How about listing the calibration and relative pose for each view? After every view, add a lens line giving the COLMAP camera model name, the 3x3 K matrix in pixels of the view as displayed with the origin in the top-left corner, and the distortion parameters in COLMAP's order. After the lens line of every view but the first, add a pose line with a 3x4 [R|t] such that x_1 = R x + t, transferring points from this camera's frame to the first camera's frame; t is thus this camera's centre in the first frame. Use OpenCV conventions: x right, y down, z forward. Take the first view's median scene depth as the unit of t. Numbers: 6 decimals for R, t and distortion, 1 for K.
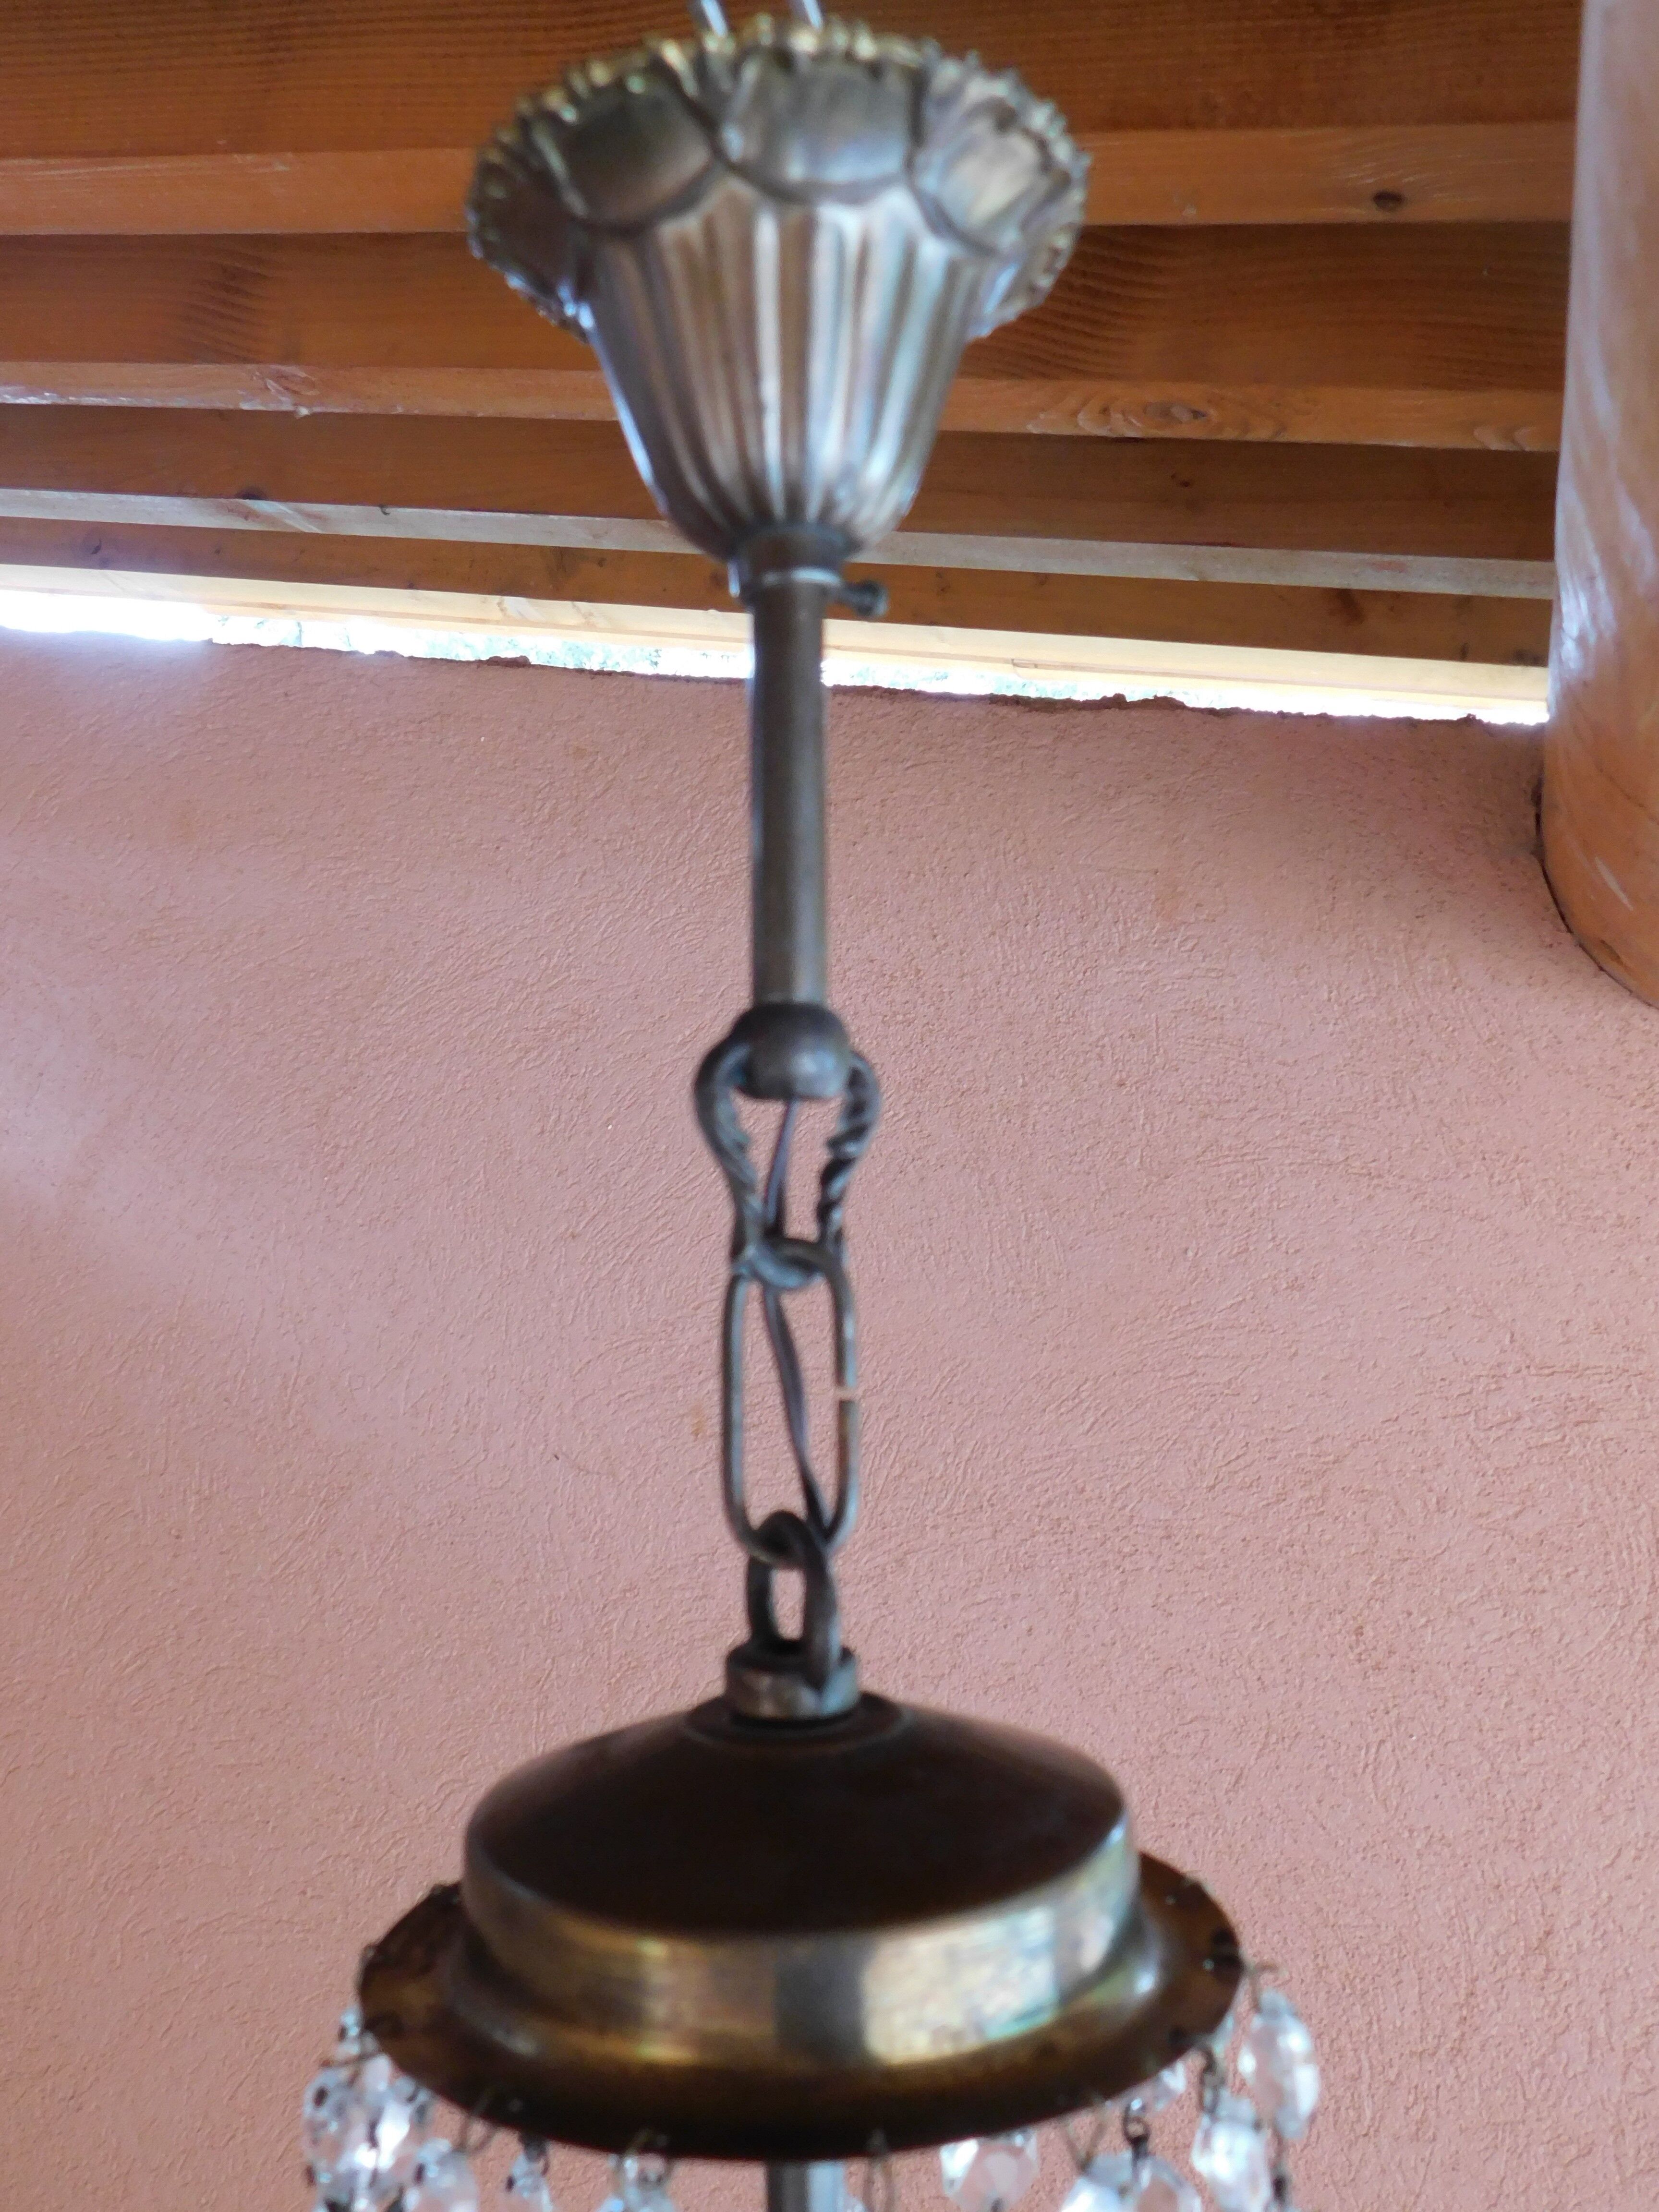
lens RADIAL K [[1948.7, 0, 821.4], [0, 1948.7, 1100.0], [0, 0, 1]] dist [-0.000369, -0.002979]
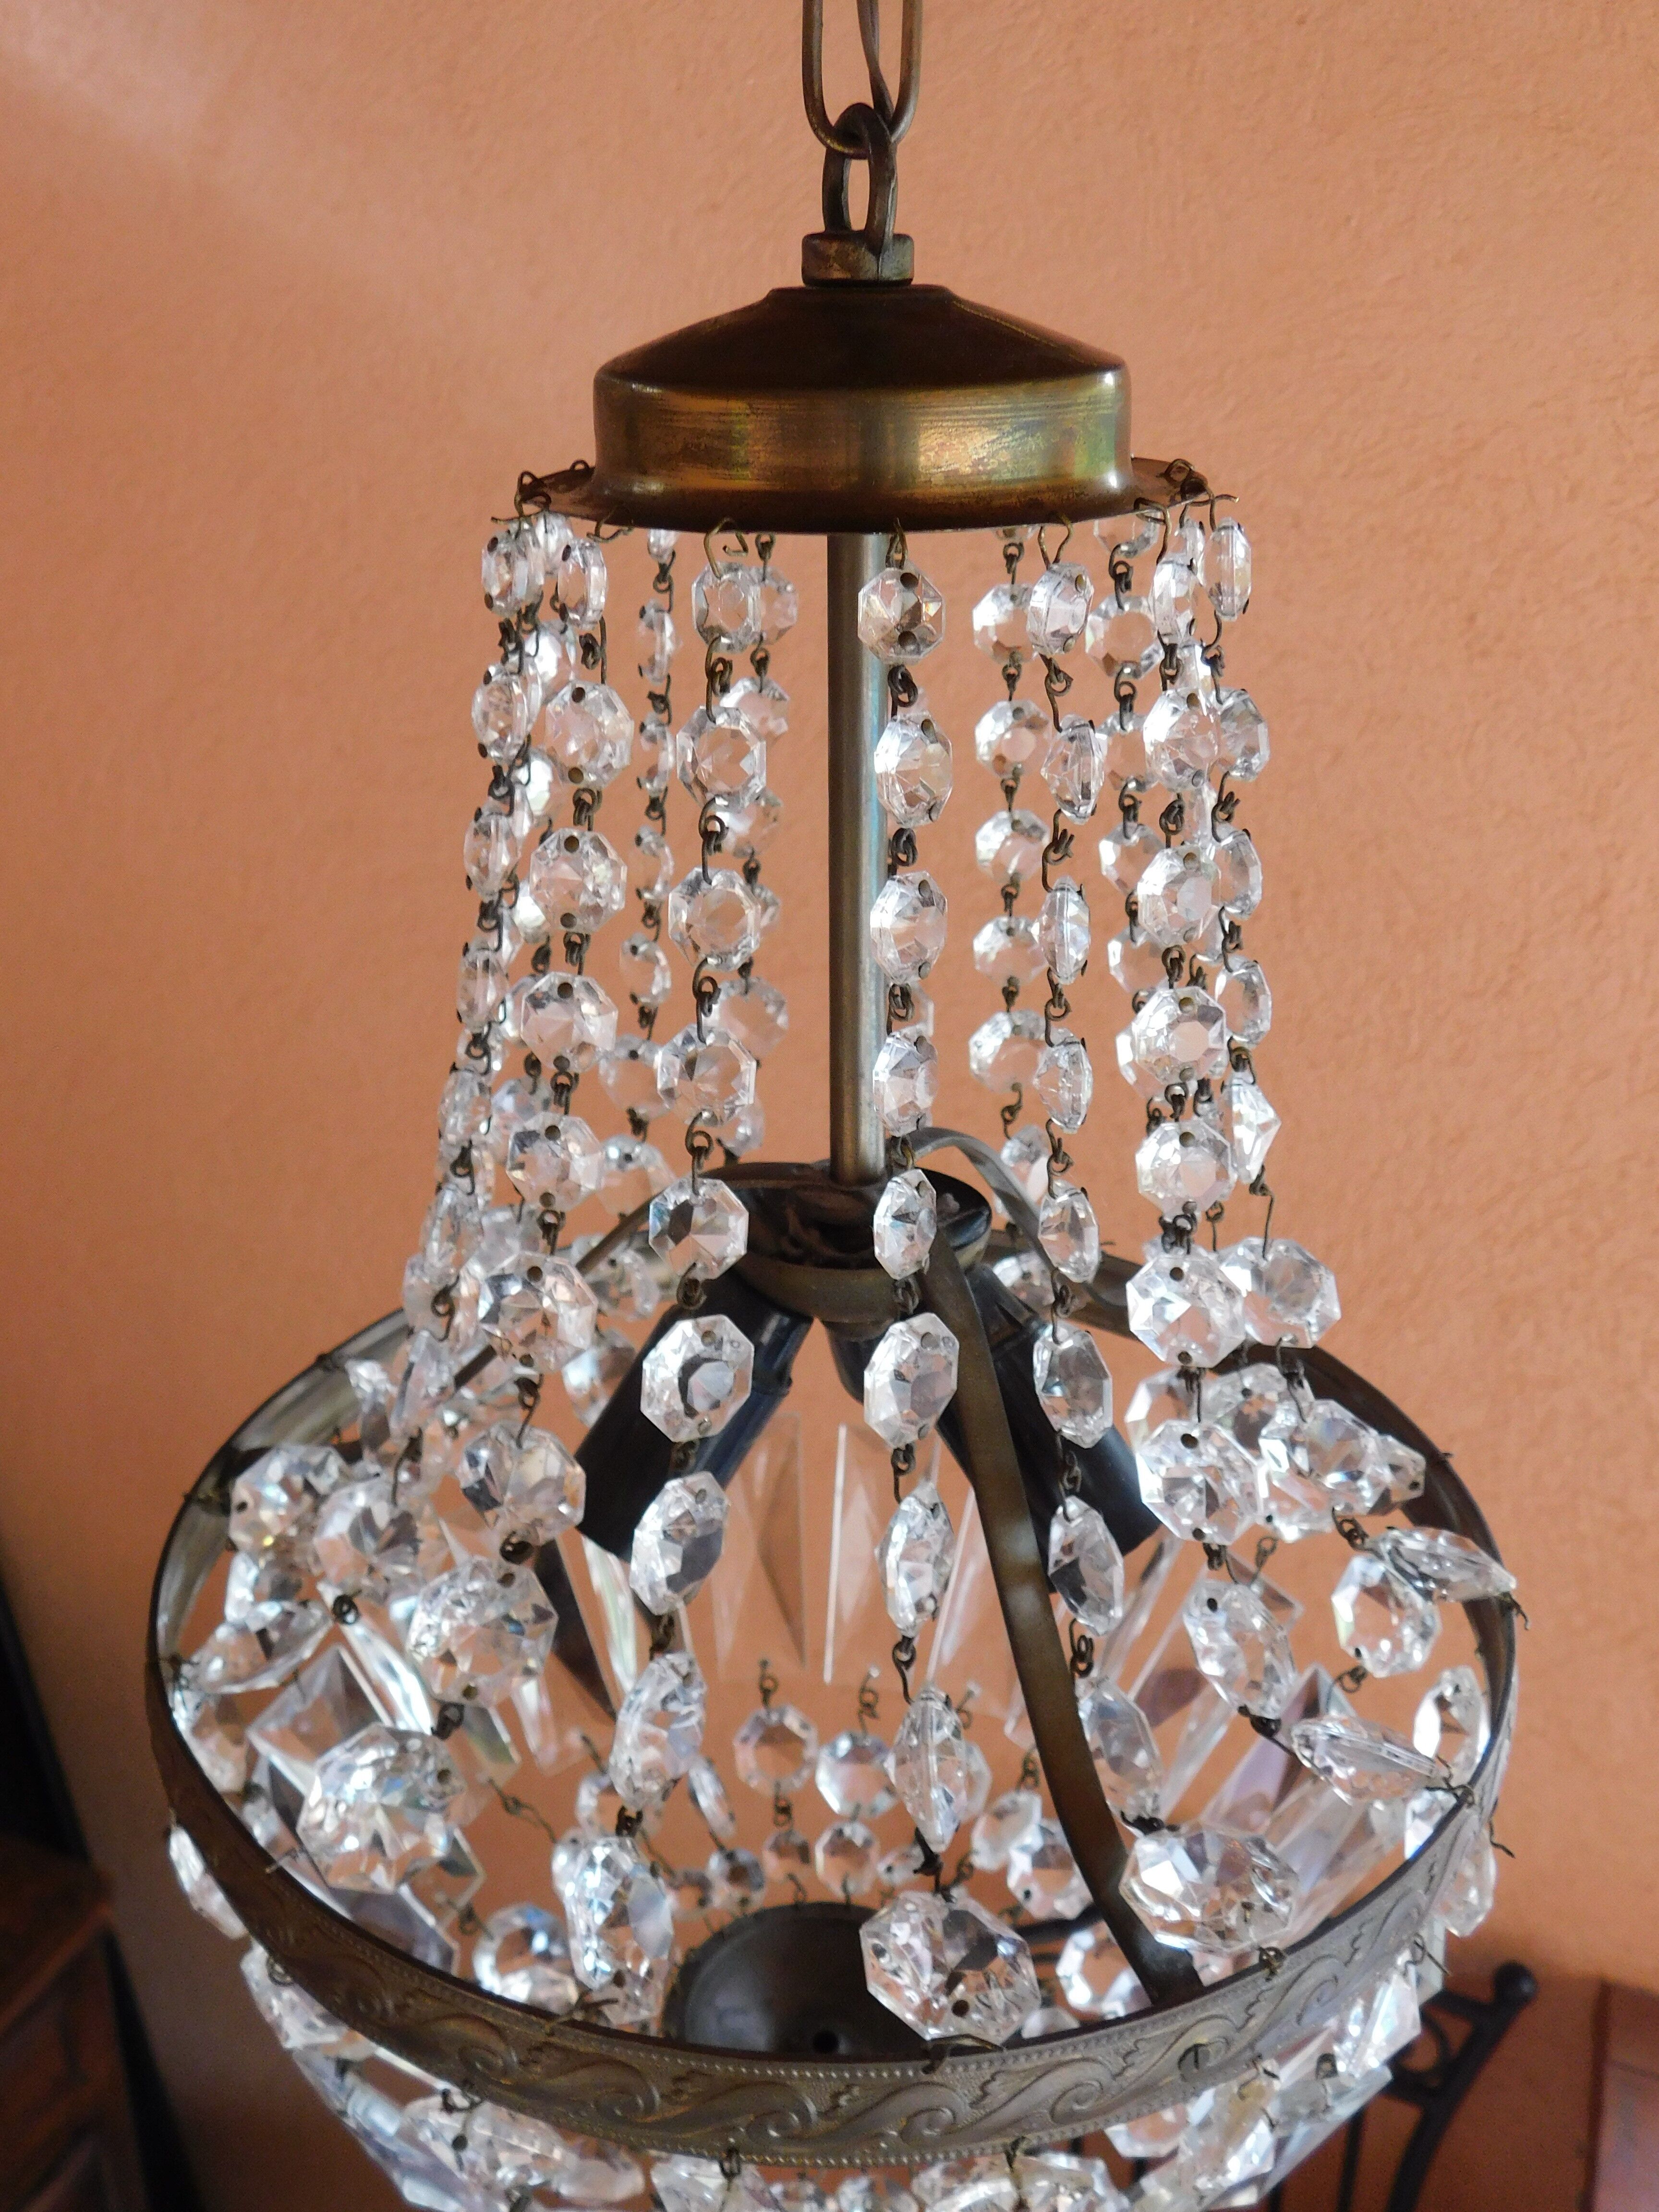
lens RADIAL K [[1950.0, 0, 828.8], [0, 1950.0, 1080.3], [0, 0, 1]] dist [-0.000016, 0.015110]
pose [[0.996904, 0.042083, -0.066414, 0.014562], [-0.009450, 0.902710, 0.430146, 0.051565], [0.078055, -0.428187, 0.900313, -0.065137]]
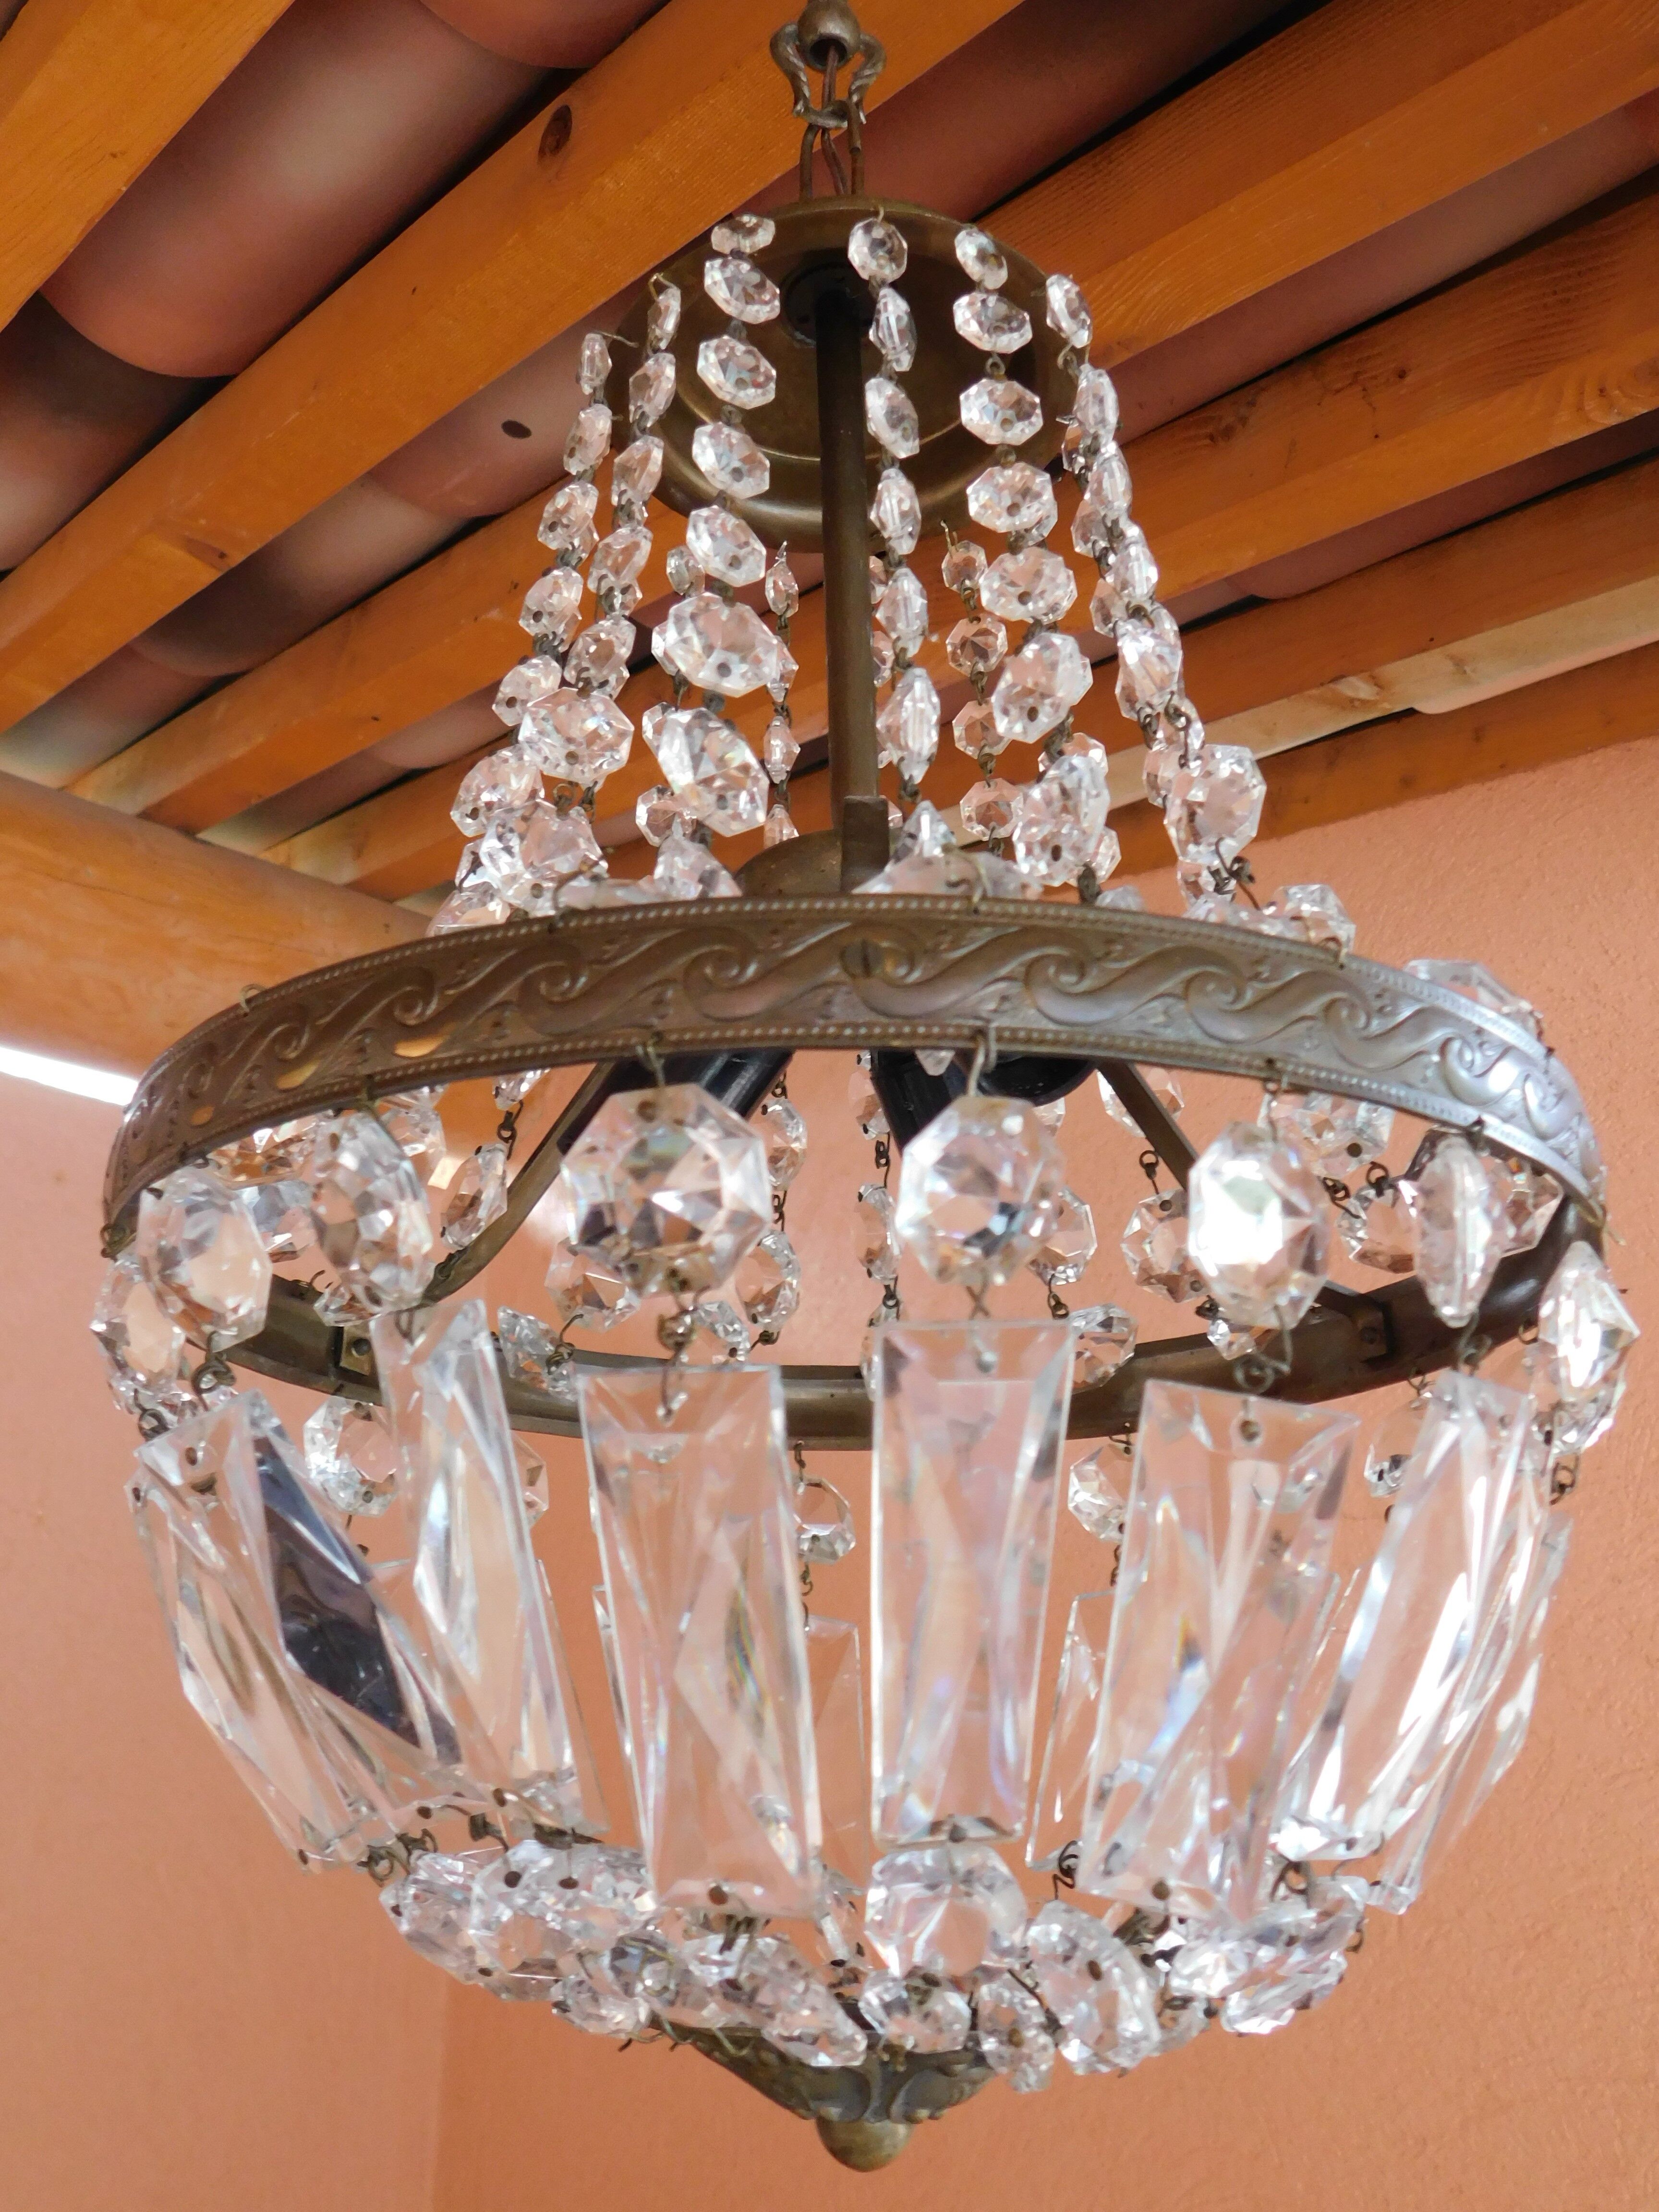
lens RADIAL K [[1946.5, 0, 818.2], [0, 1946.5, 1089.1], [0, 0, 1]] dist [0.007990, -0.000218]
pose [[0.882302, -0.187992, -0.431512, 0.134663], [0.037960, 0.942210, -0.332866, 0.354632], [0.469151, 0.277308, 0.838450, -0.074284]]
